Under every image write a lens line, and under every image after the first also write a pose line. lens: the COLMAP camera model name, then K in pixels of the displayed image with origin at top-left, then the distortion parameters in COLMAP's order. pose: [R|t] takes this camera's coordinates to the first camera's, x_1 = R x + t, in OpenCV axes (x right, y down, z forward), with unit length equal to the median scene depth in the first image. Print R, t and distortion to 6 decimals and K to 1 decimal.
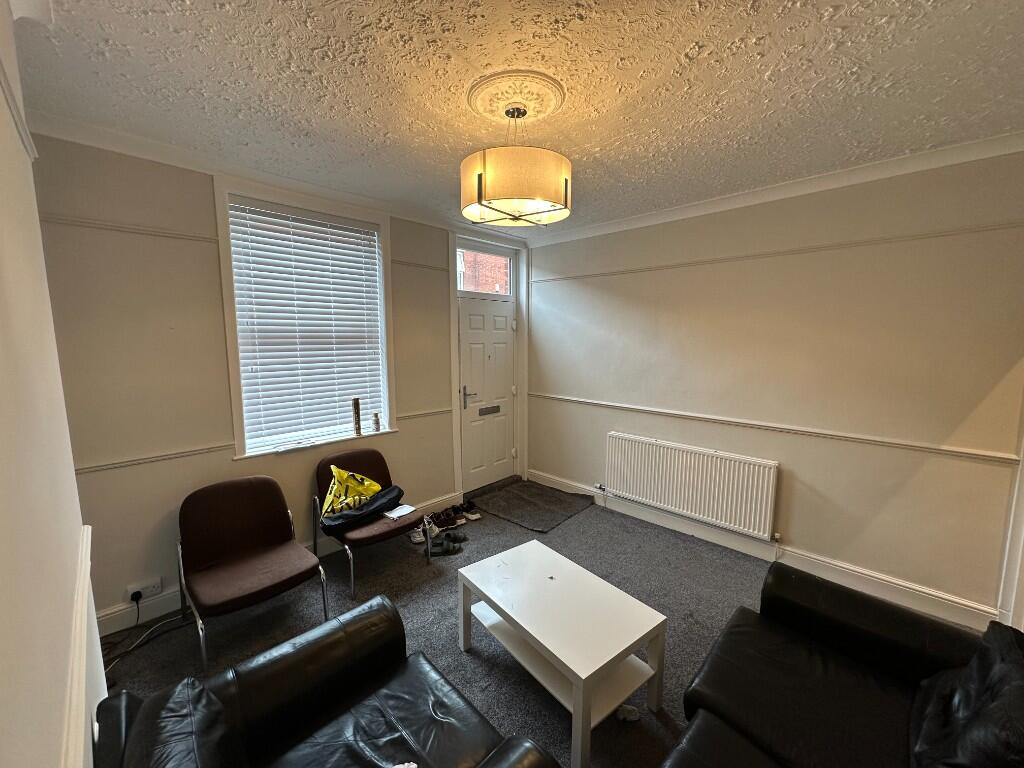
lens RADIAL K [[408.8, 0, 507.8], [0, 408.8, 387.7], [0, 0, 1]] dist [-0.002333, 0.000559]
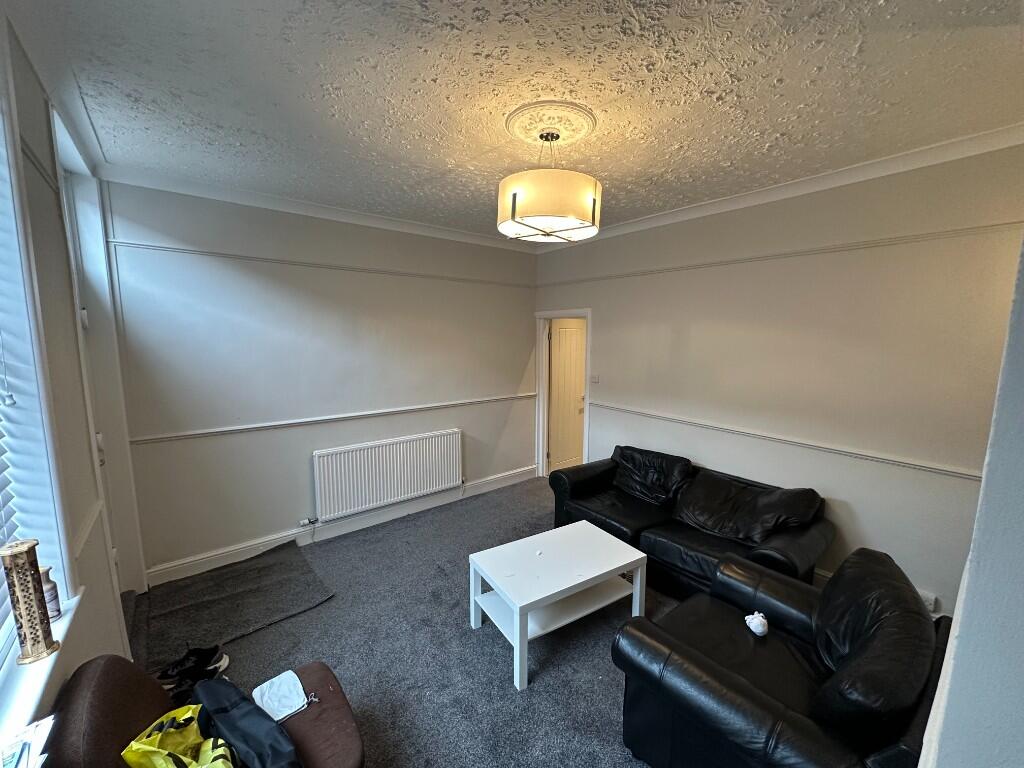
lens RADIAL K [[408.8, 0, 507.8], [0, 408.8, 385.6], [0, 0, 1]] dist [-0.002333, 0.000559]
pose [[0.111266, -0.120443, 0.986465, -0.521374], [0.120899, 0.986896, 0.106859, -0.069391], [-0.986409, 0.107373, 0.124369, 0.481780]]
